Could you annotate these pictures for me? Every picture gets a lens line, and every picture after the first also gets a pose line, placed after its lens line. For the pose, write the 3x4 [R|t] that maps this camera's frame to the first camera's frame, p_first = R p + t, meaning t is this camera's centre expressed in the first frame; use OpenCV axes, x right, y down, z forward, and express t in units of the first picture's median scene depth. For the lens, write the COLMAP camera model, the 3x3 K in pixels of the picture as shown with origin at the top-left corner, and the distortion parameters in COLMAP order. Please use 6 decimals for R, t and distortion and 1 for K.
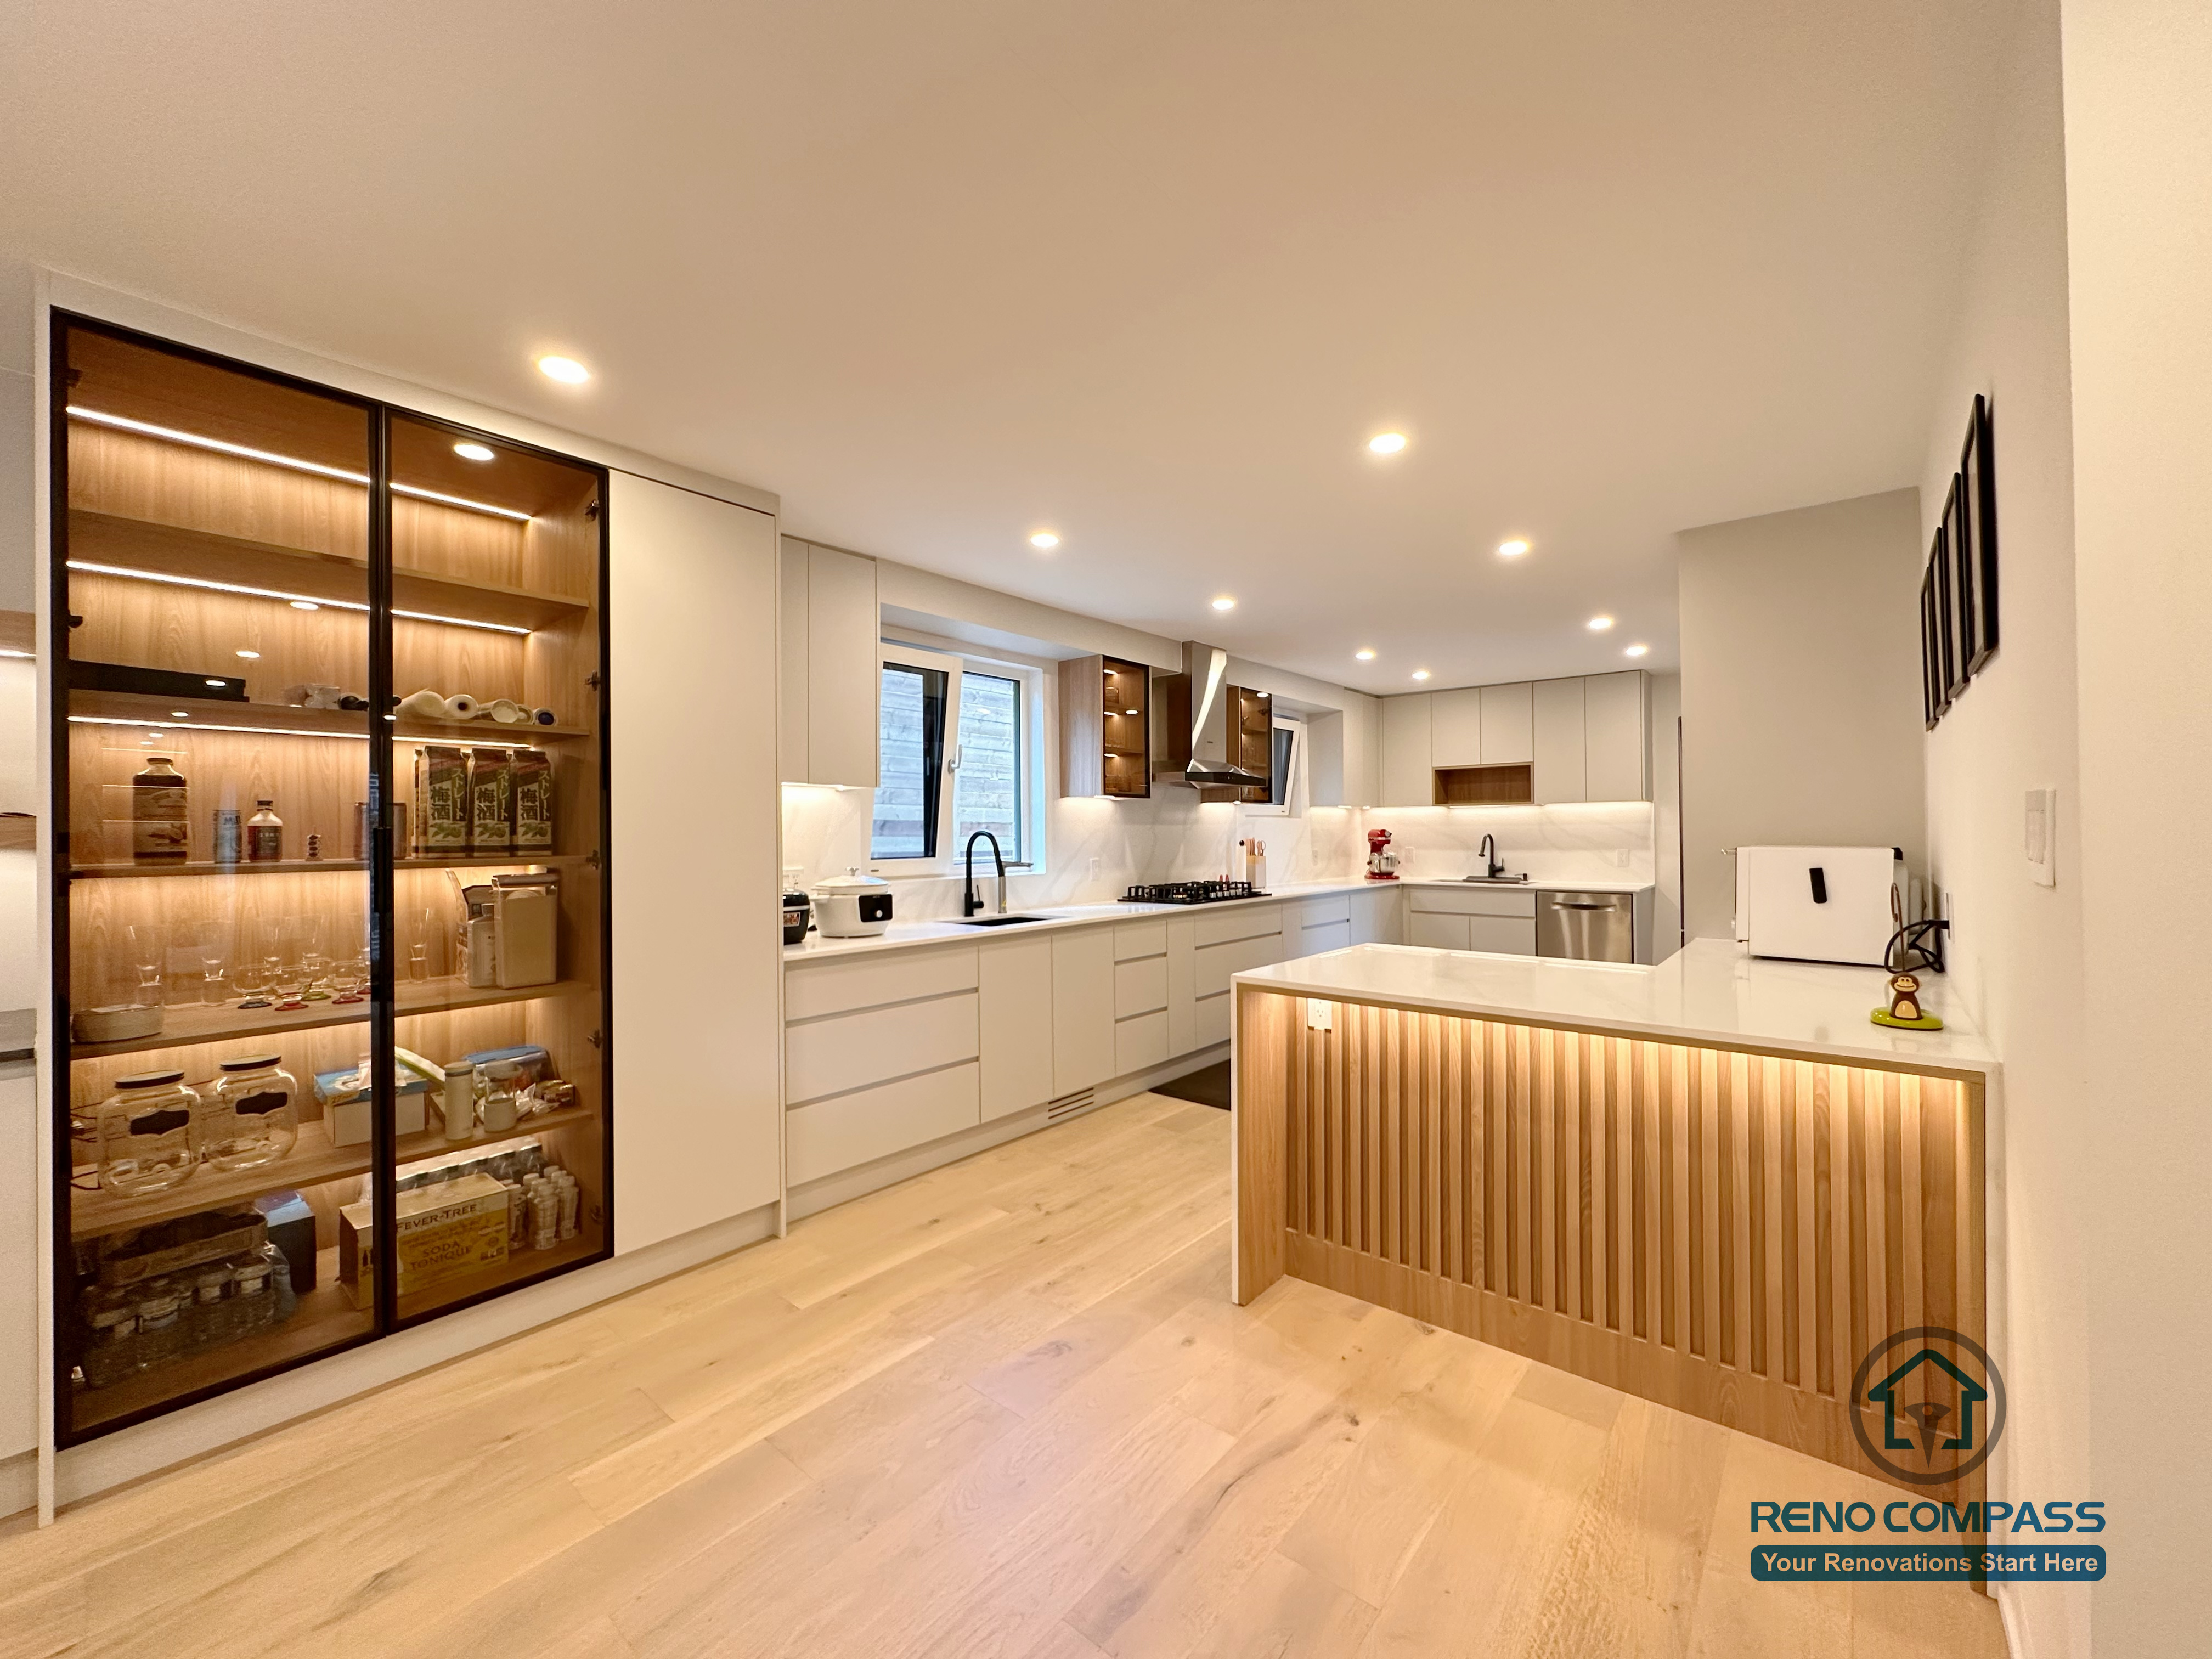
lens RADIAL K [[887.8, 0, 1106.0], [0, 887.8, 829.5], [0, 0, 1]] dist [-0.003010, 0.000569]
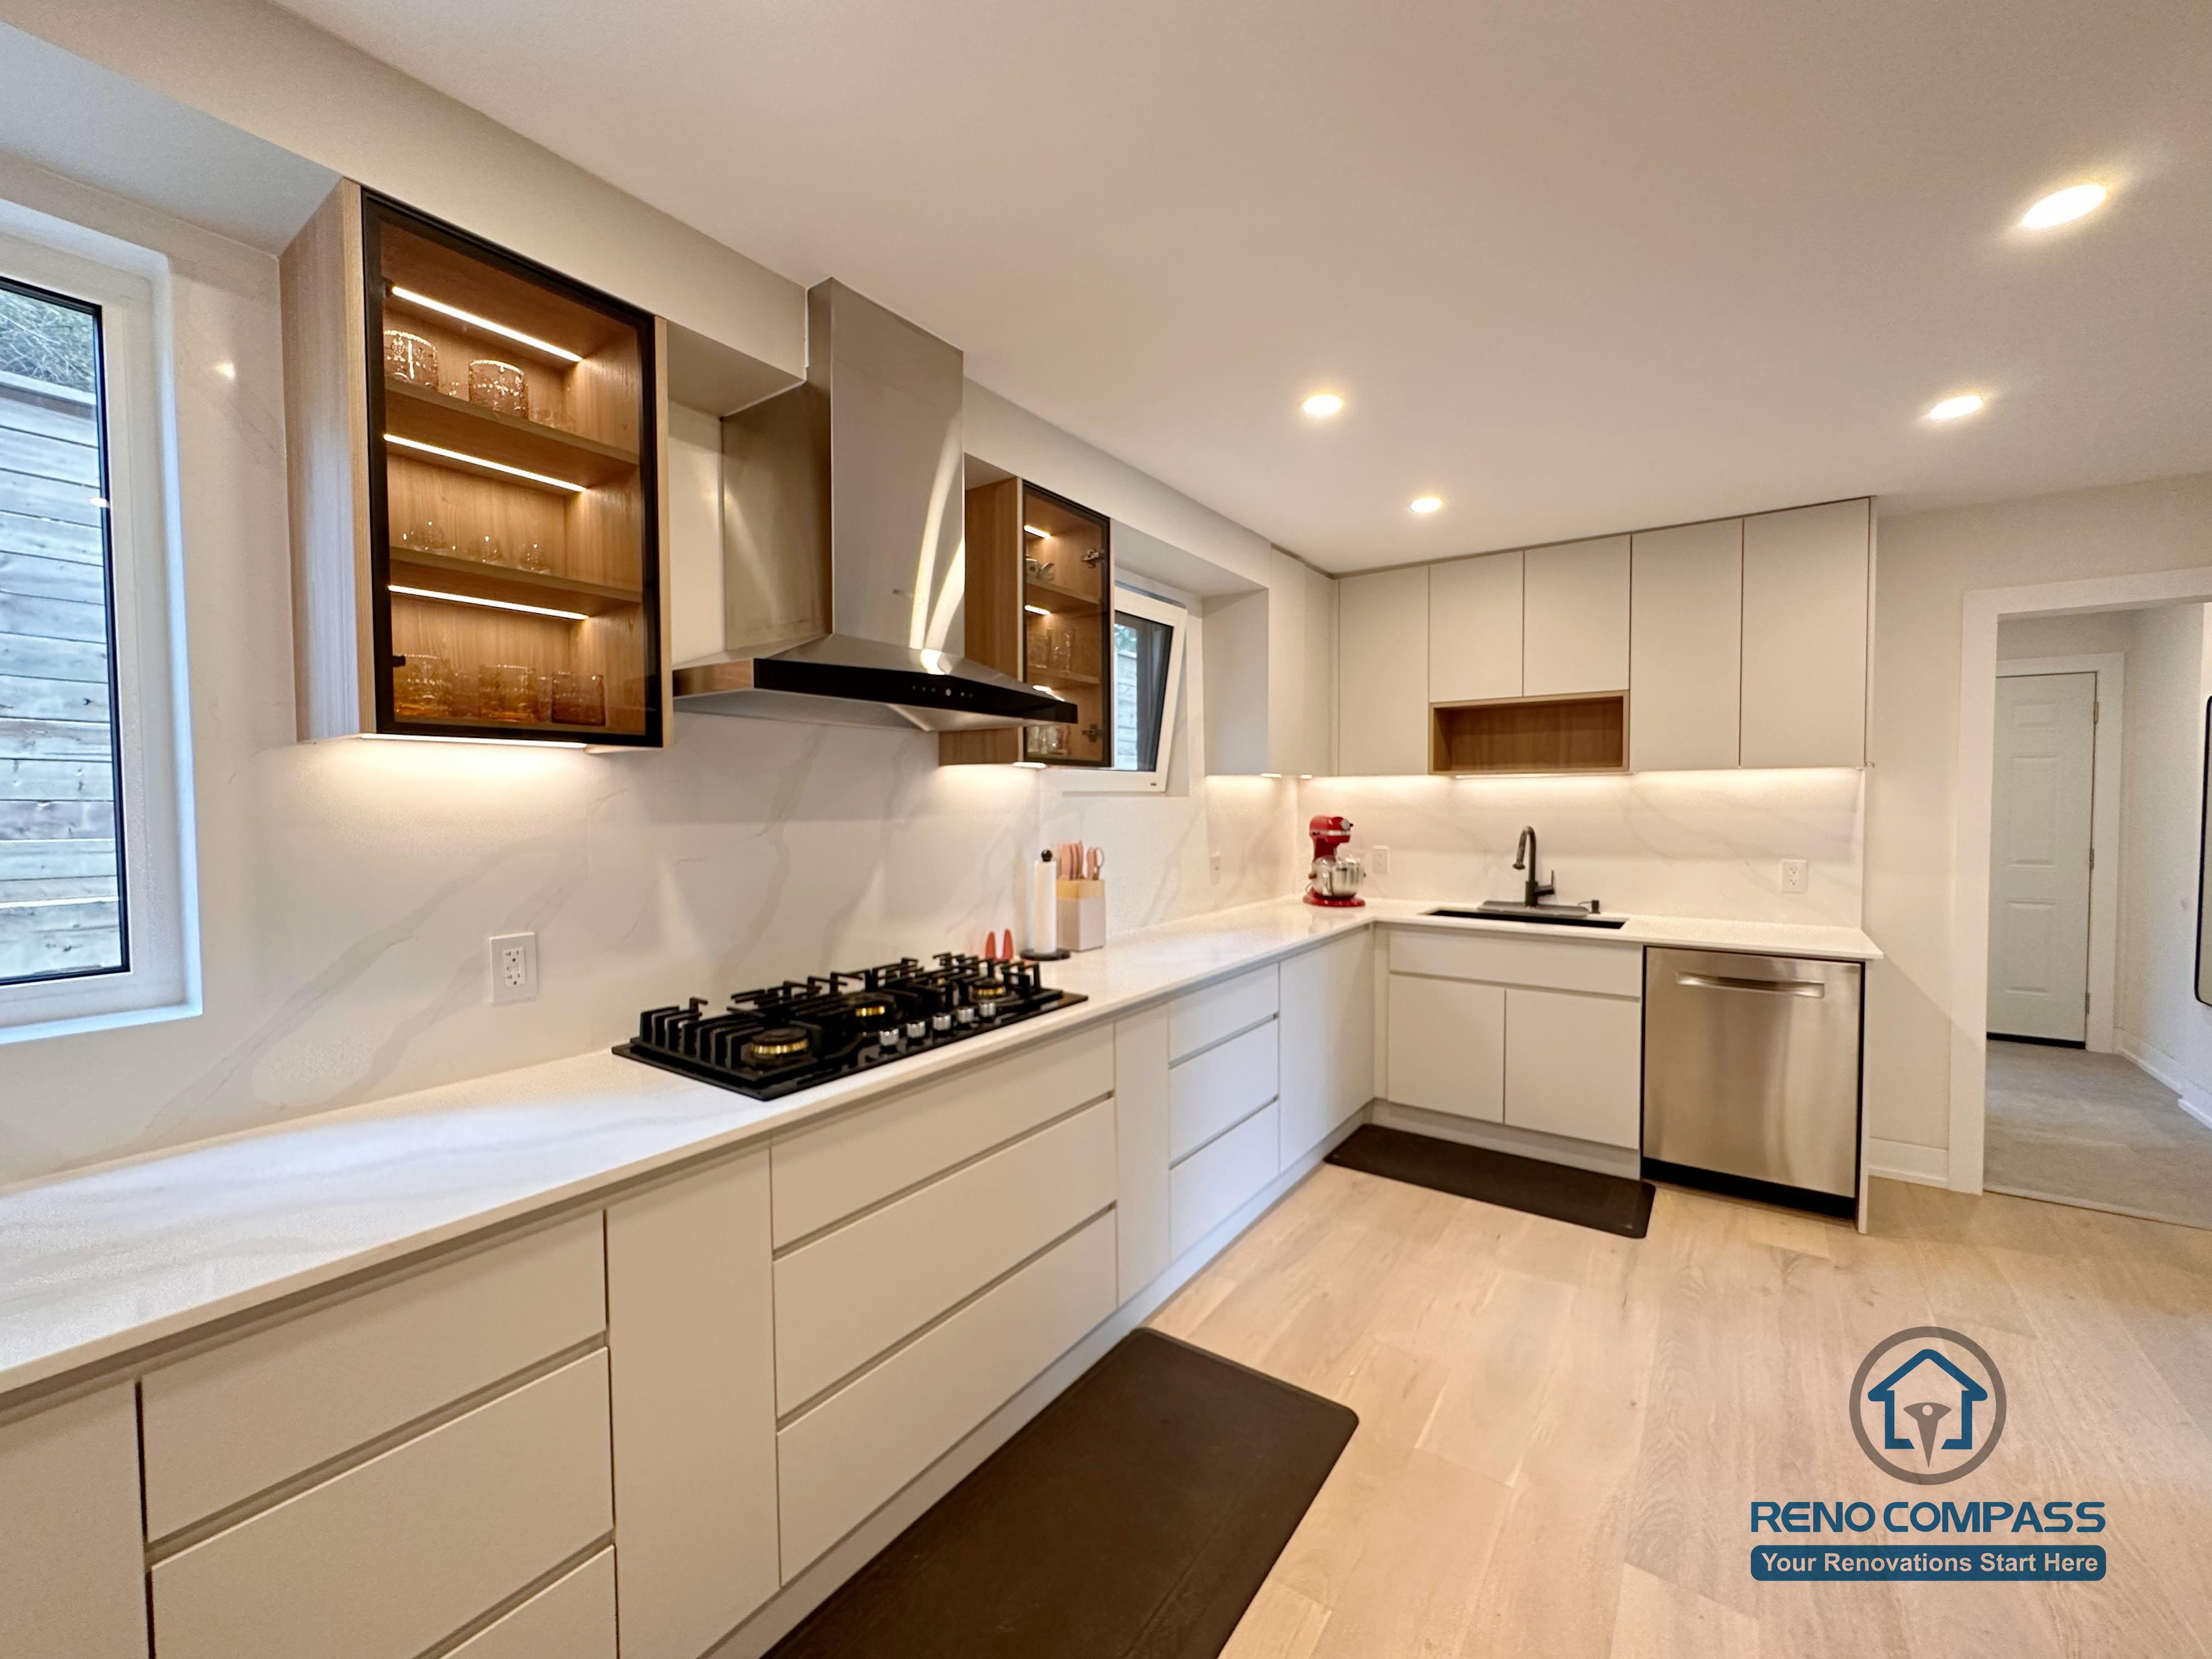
lens RADIAL K [[887.8, 0, 1106.0], [0, 887.8, 829.5], [0, 0, 1]] dist [-0.003010, 0.000569]
pose [[0.996504, 0.000333, 0.083547, 0.185254], [-0.003545, 0.999260, 0.038303, -0.019251], [-0.083472, -0.038465, 0.995767, 0.699286]]
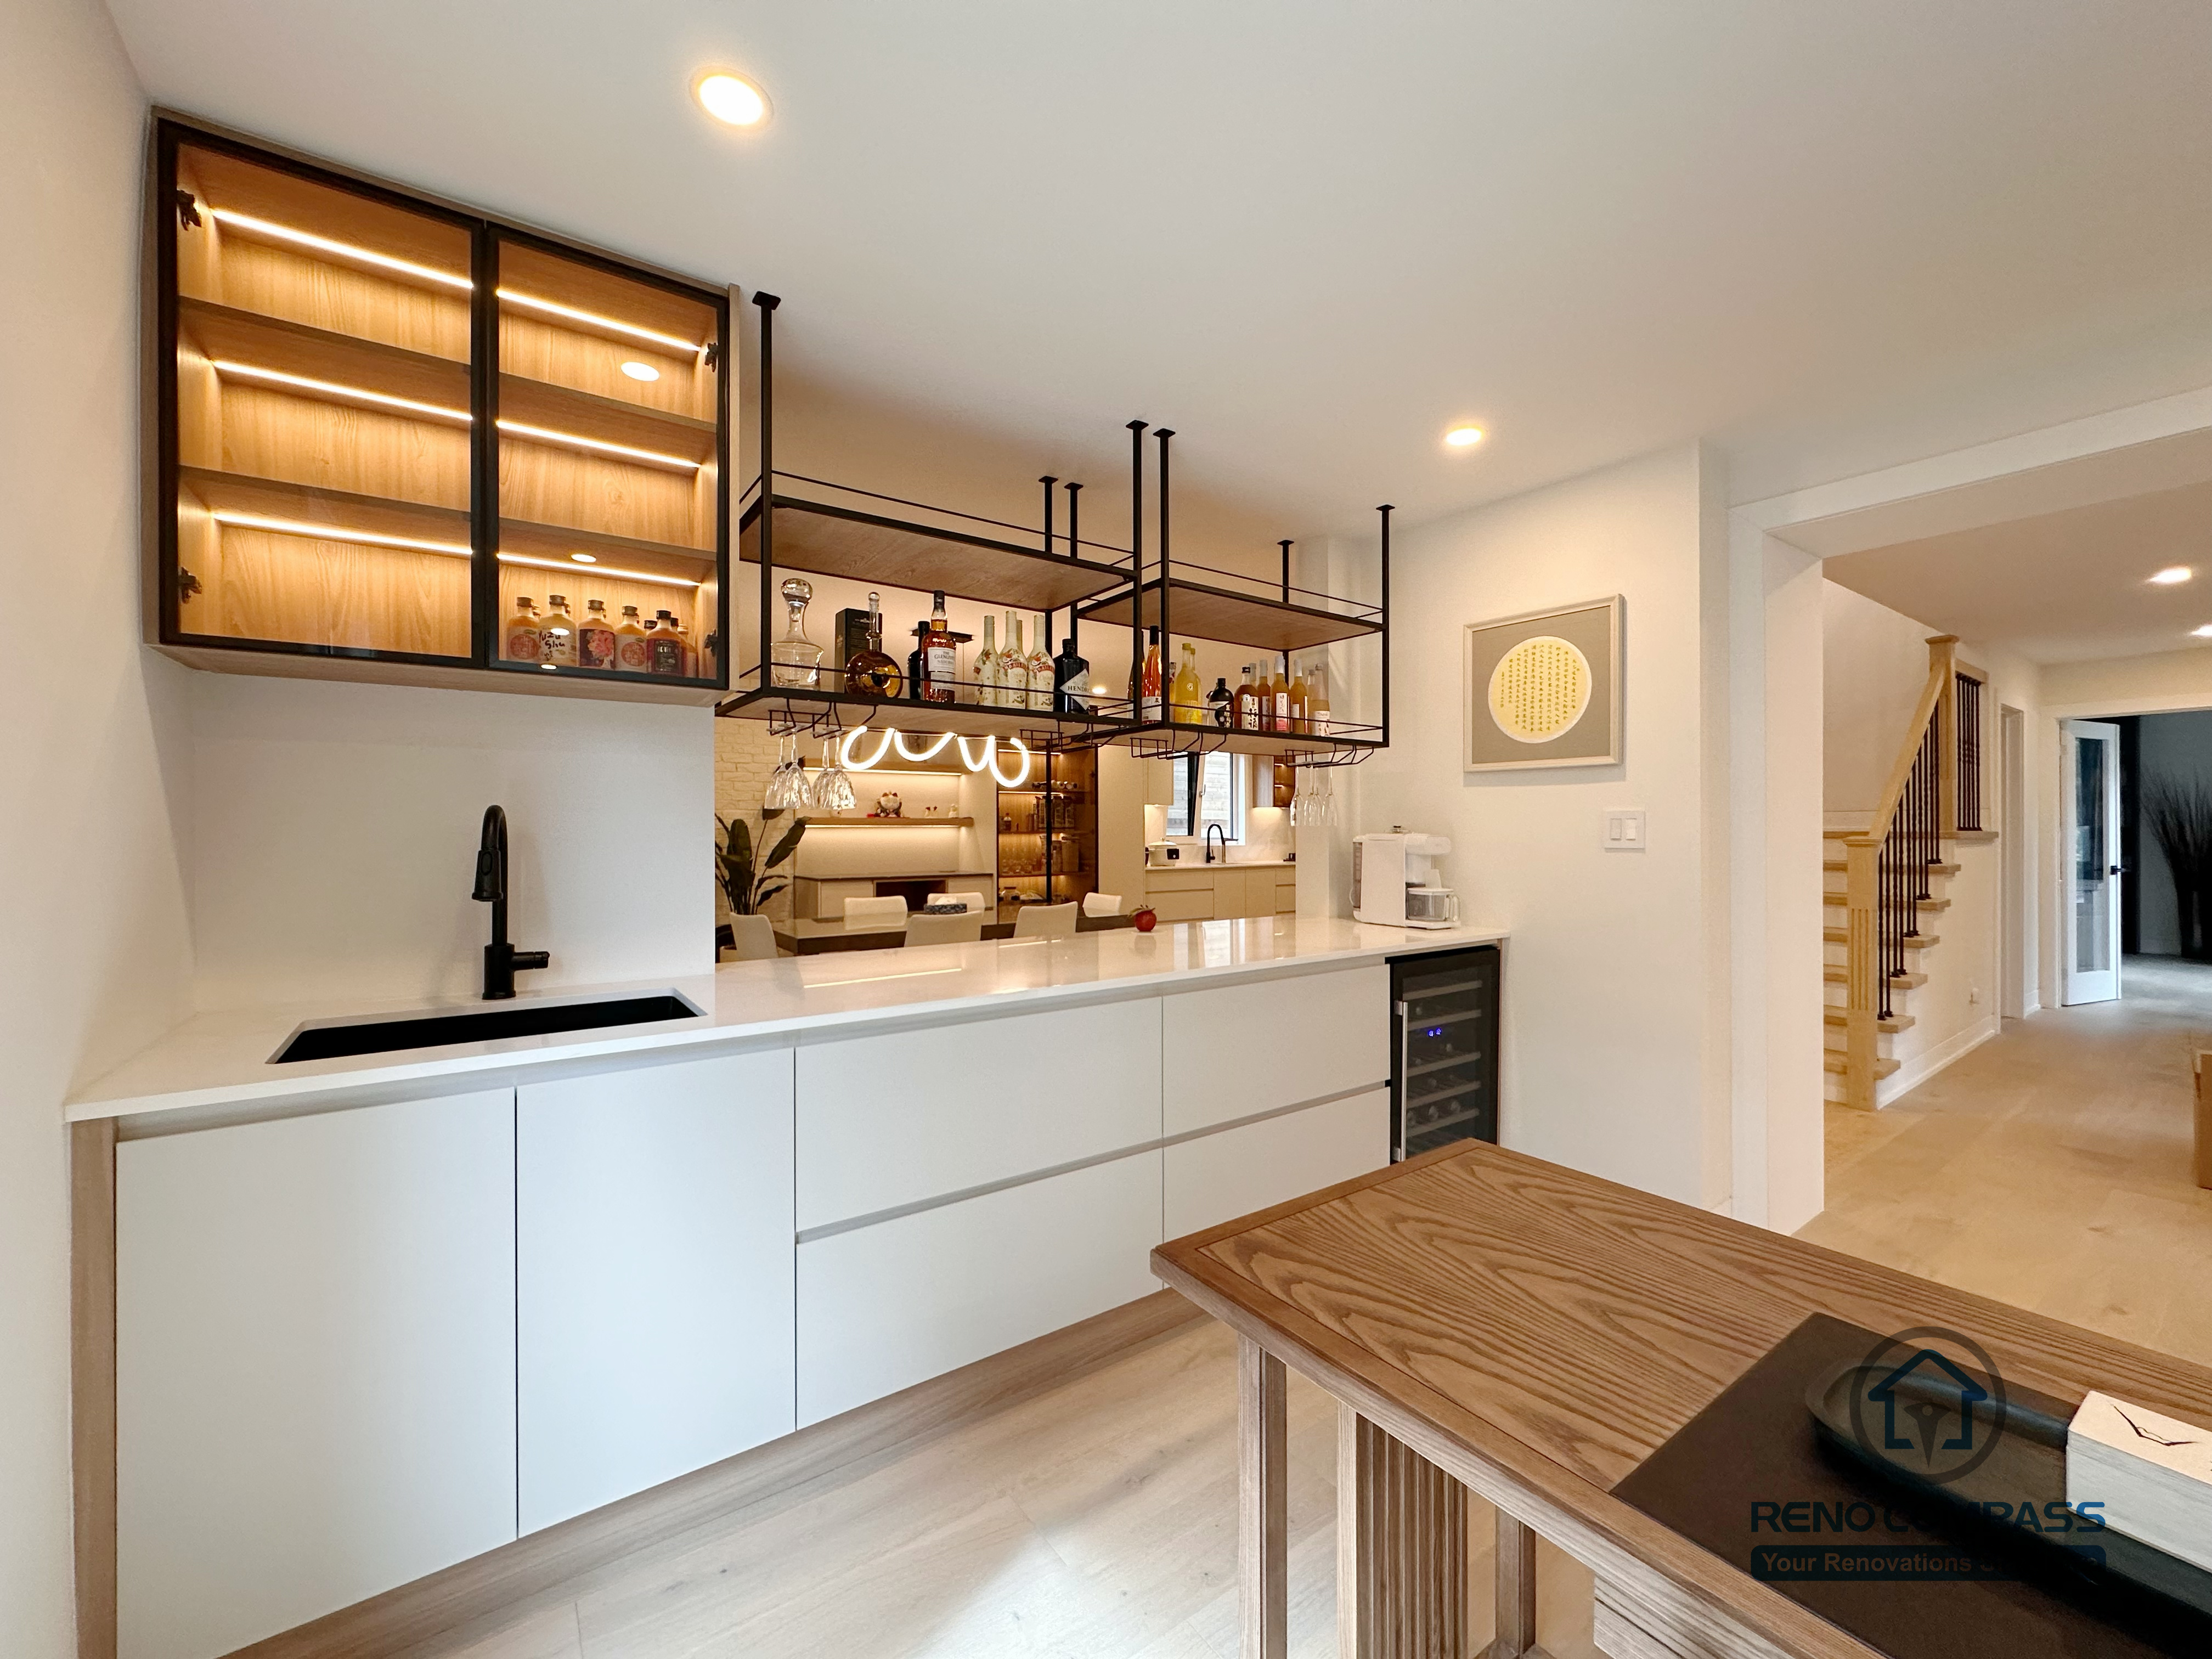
lens RADIAL K [[887.8, 0, 1106.0], [0, 887.8, 829.5], [0, 0, 1]] dist [-0.003010, 0.000569]
pose [[0.969486, 0.005020, -0.245097, 0.119313], [-0.003598, 0.999974, 0.006246, 0.002088], [0.245122, -0.005173, 0.969479, -1.037770]]
